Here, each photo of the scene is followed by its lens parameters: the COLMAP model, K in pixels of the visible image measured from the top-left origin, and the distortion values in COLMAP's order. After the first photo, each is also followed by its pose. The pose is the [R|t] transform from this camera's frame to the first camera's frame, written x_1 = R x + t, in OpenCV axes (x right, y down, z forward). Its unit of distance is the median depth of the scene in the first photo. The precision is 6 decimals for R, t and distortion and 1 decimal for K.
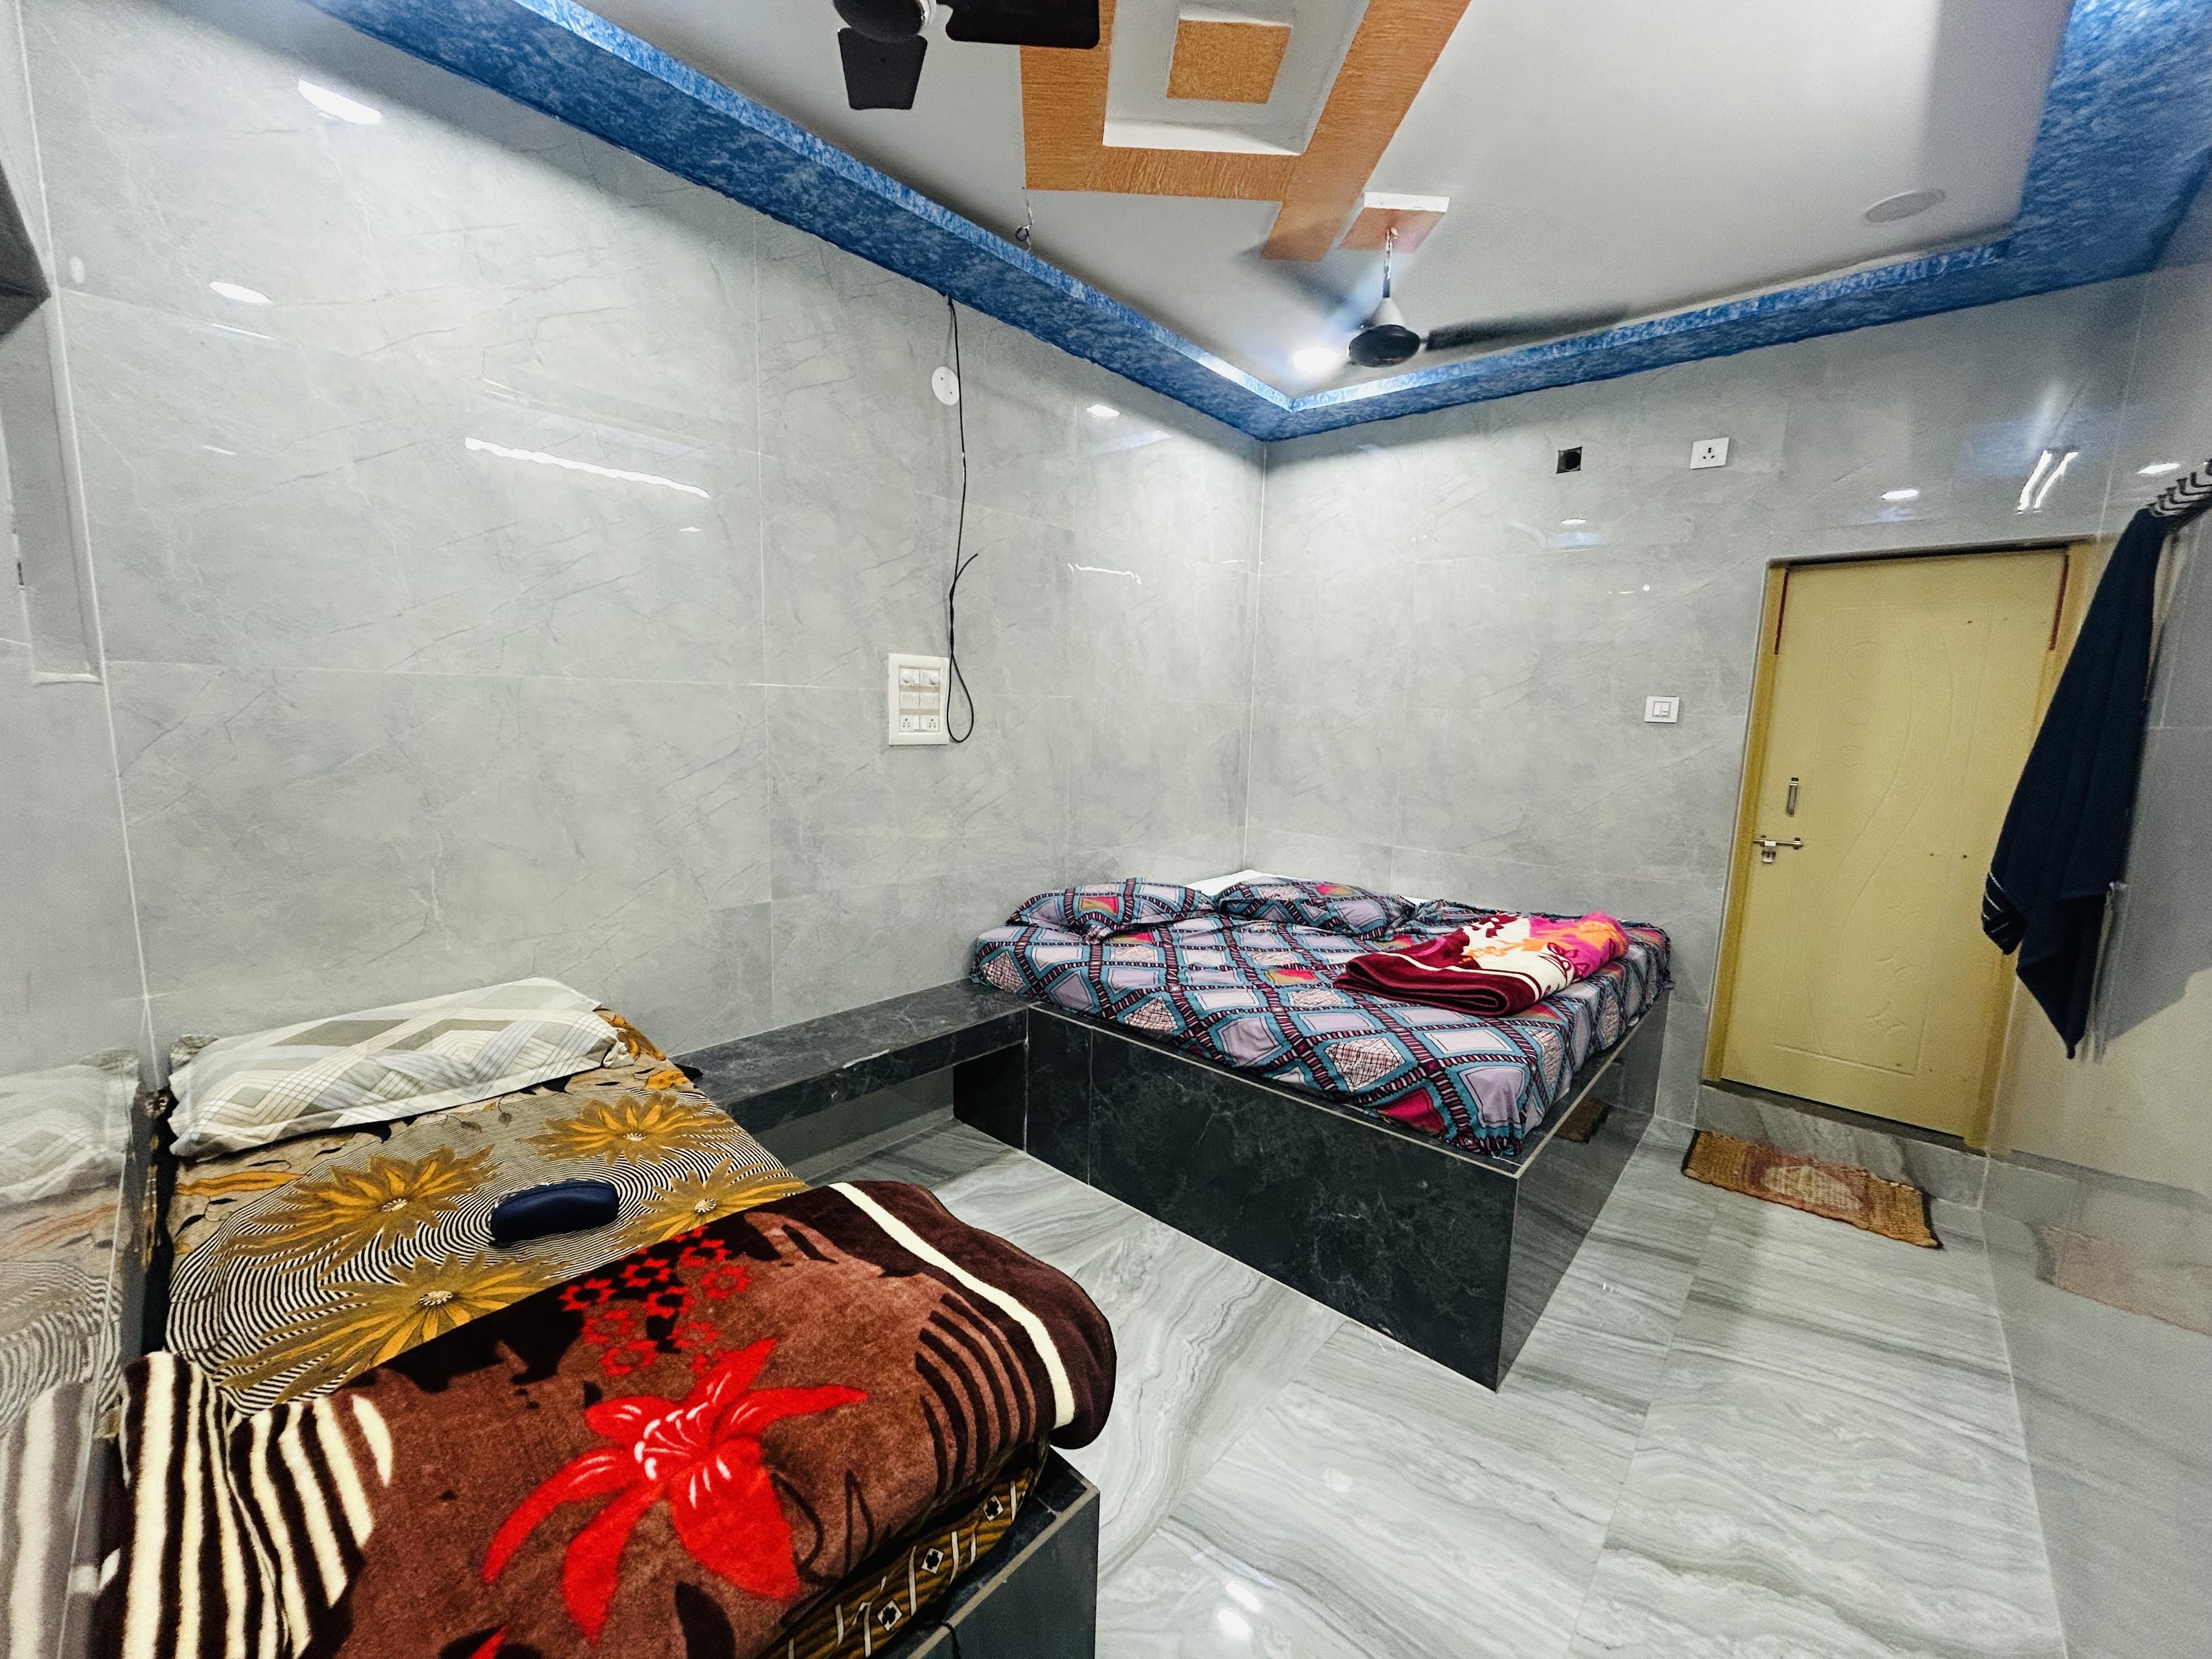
lens RADIAL K [[893.4, 0, 1106.0], [0, 893.4, 829.5], [0, 0, 1]] dist [0.007277, -0.002048]
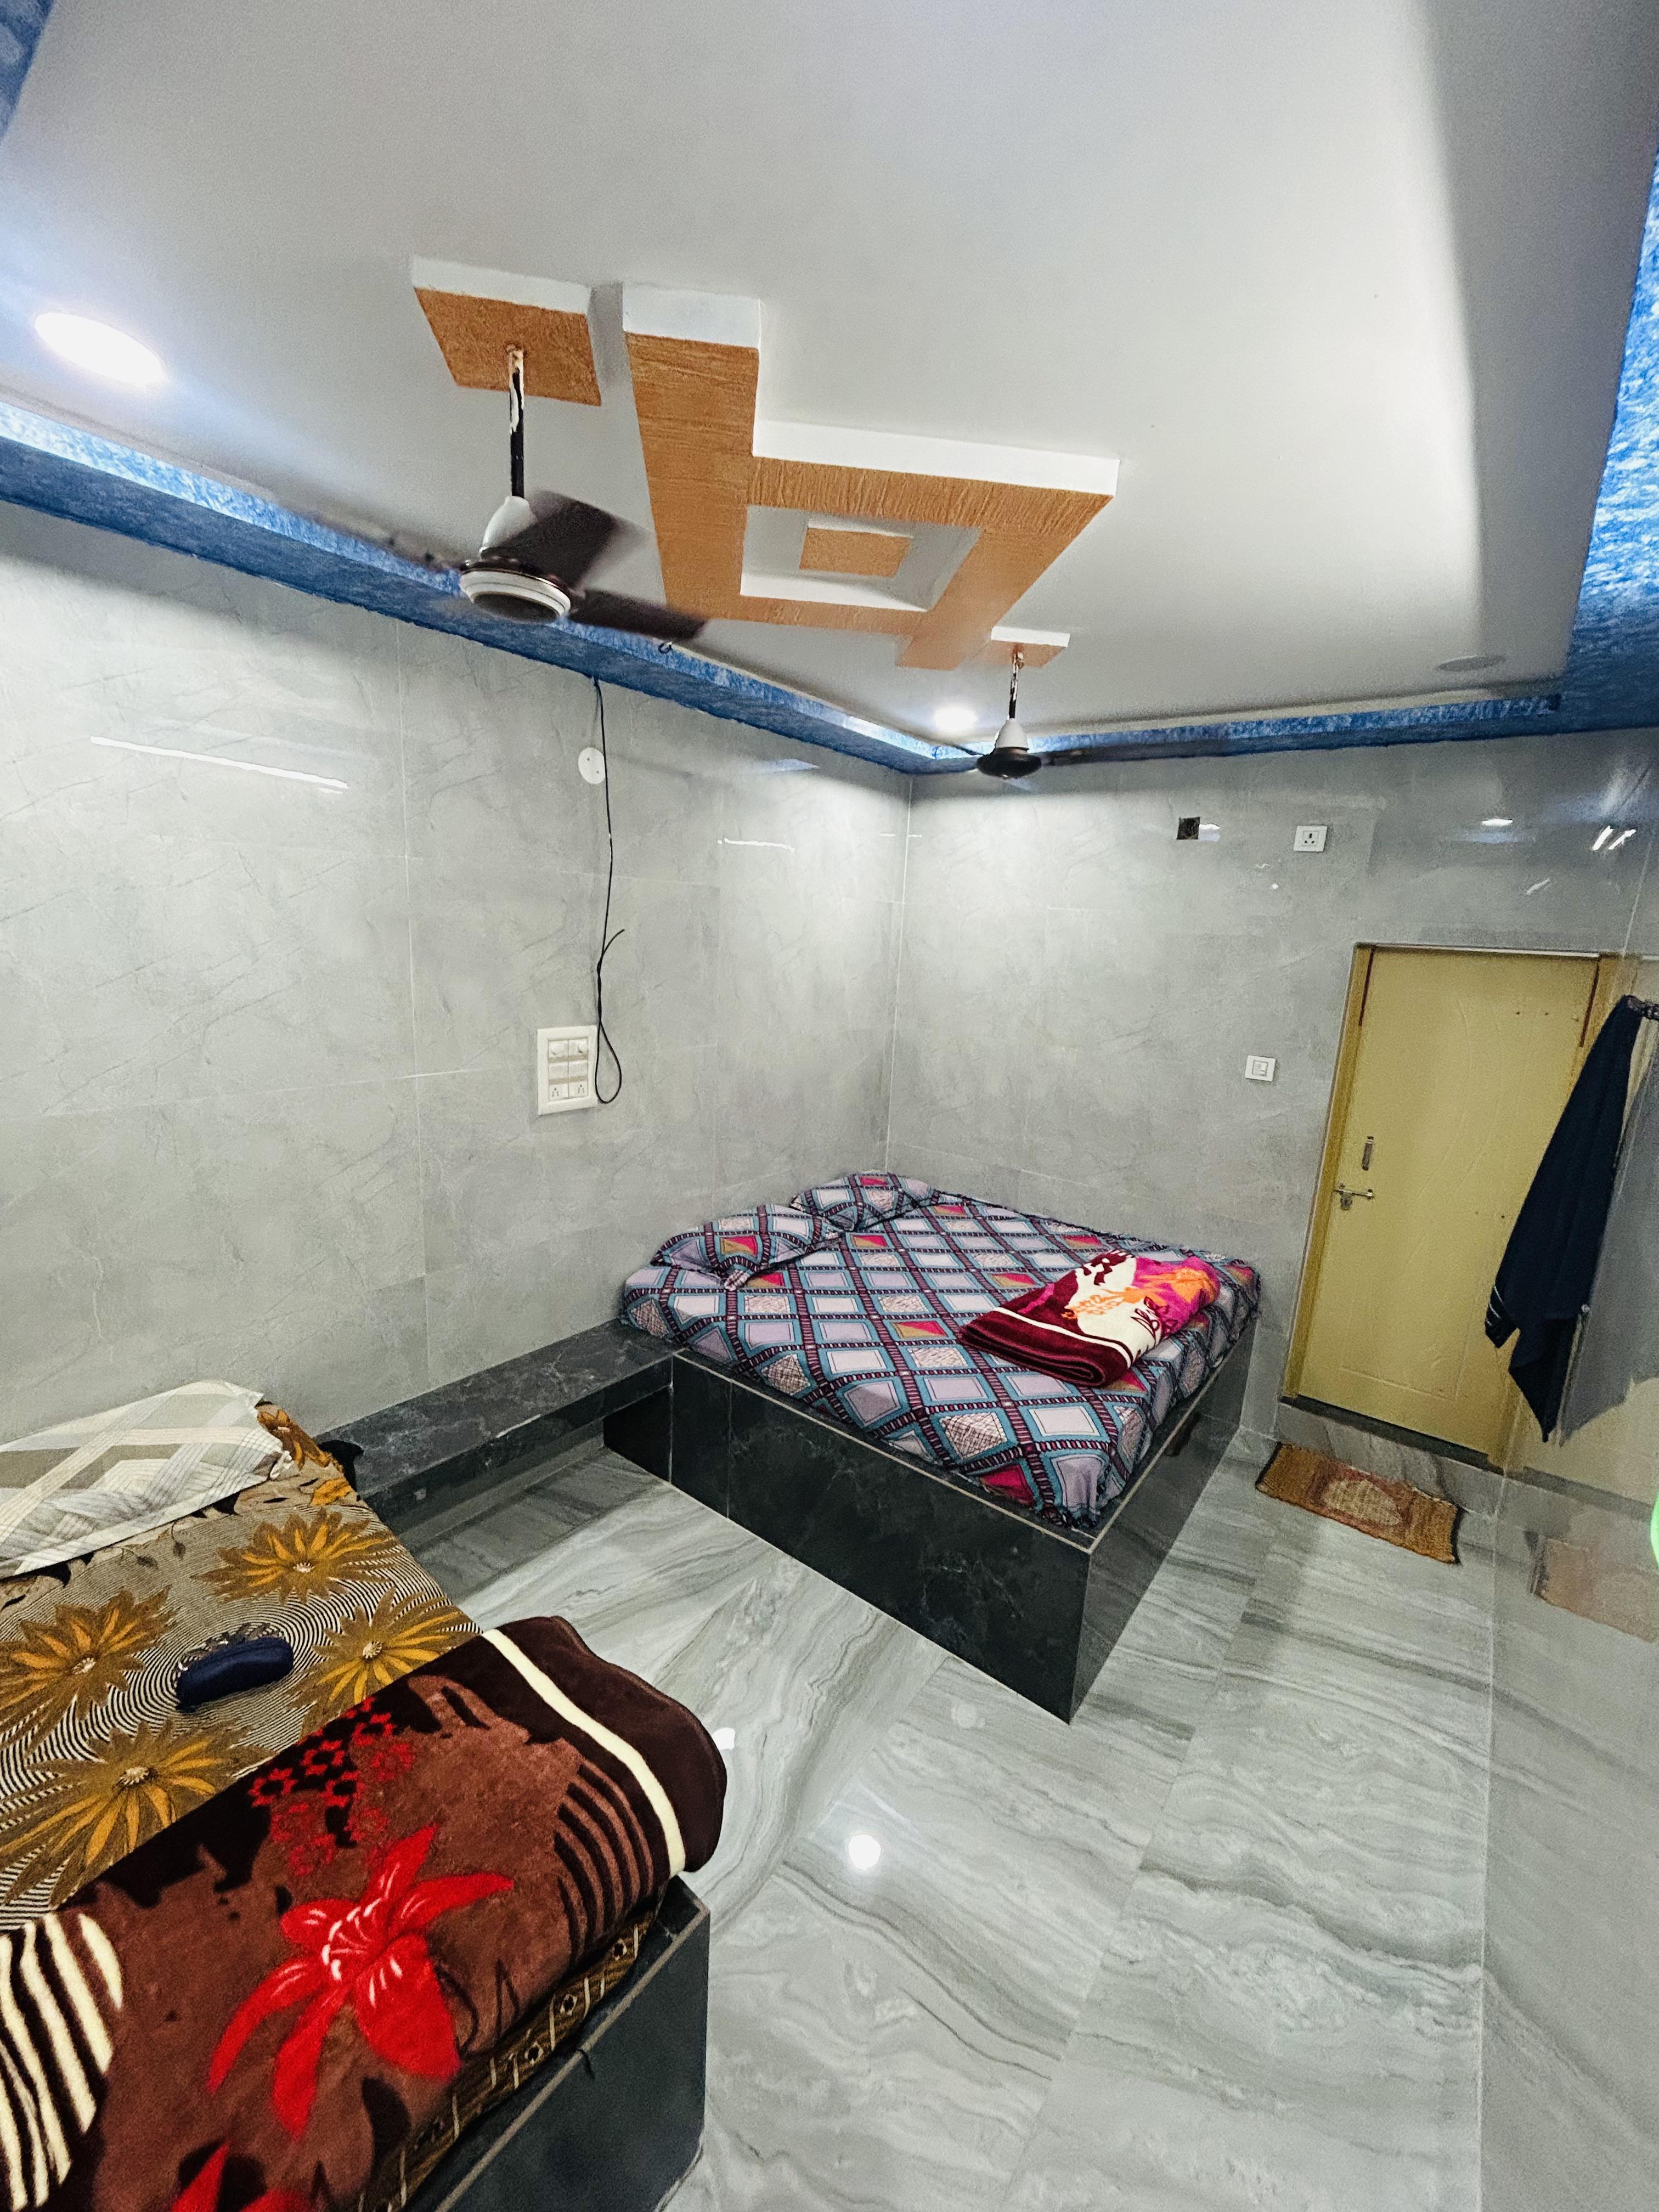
lens RADIAL K [[893.4, 0, 829.5], [0, 893.4, 1106.0], [0, 0, 1]] dist [0.007277, -0.002048]
pose [[0.997610, 0.007837, 0.068653, 0.035119], [-0.012313, 0.997808, 0.065022, -0.245727], [-0.067993, -0.065712, 0.995519, -0.090445]]
